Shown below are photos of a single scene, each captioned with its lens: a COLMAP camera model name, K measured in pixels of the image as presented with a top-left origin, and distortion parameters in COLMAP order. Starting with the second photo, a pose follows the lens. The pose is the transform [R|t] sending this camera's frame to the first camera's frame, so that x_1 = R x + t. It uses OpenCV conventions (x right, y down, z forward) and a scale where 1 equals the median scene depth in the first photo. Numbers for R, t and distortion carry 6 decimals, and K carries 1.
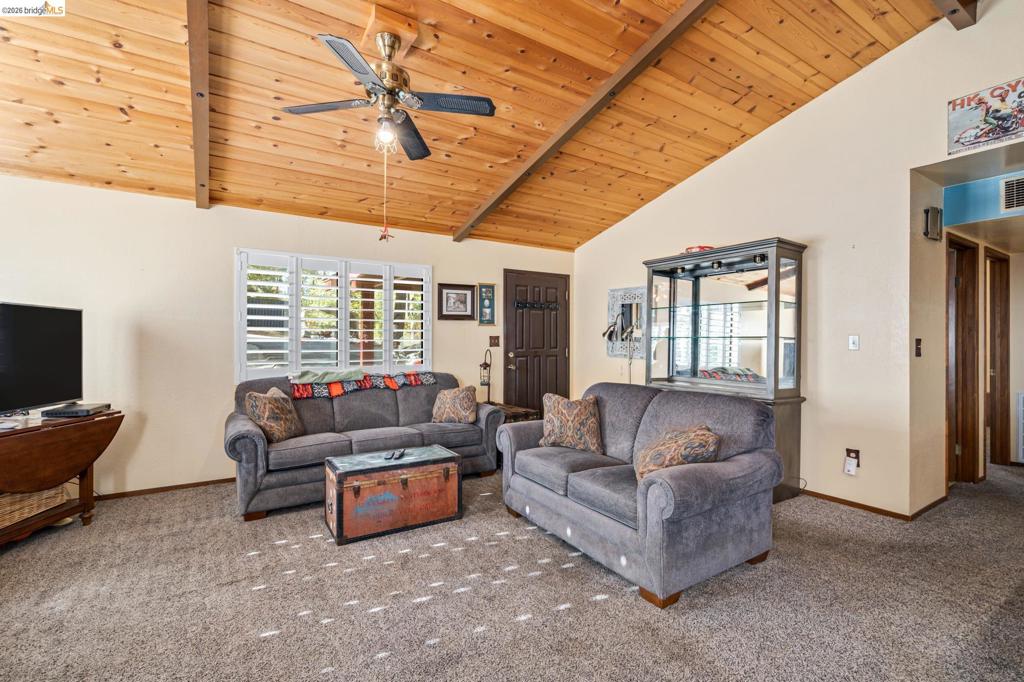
lens RADIAL K [[469.1, 0, 512.0], [0, 469.1, 341.0], [0, 0, 1]] dist [-0.001788, 0.000441]
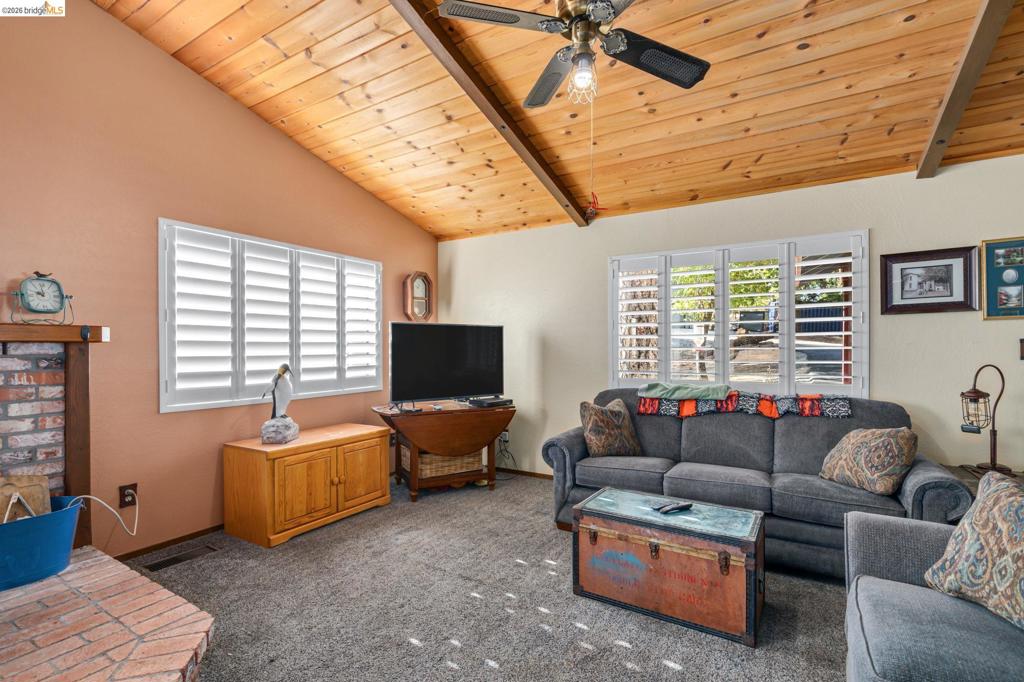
lens RADIAL K [[472.7, 0, 509.6], [0, 472.7, 348.6], [0, 0, 1]] dist [-0.004006, 0.000108]
pose [[0.431613, -0.003017, -0.902054, 0.278994], [0.003266, 0.999993, -0.001782, -0.001238], [0.902053, -0.002177, 0.431620, 0.428852]]
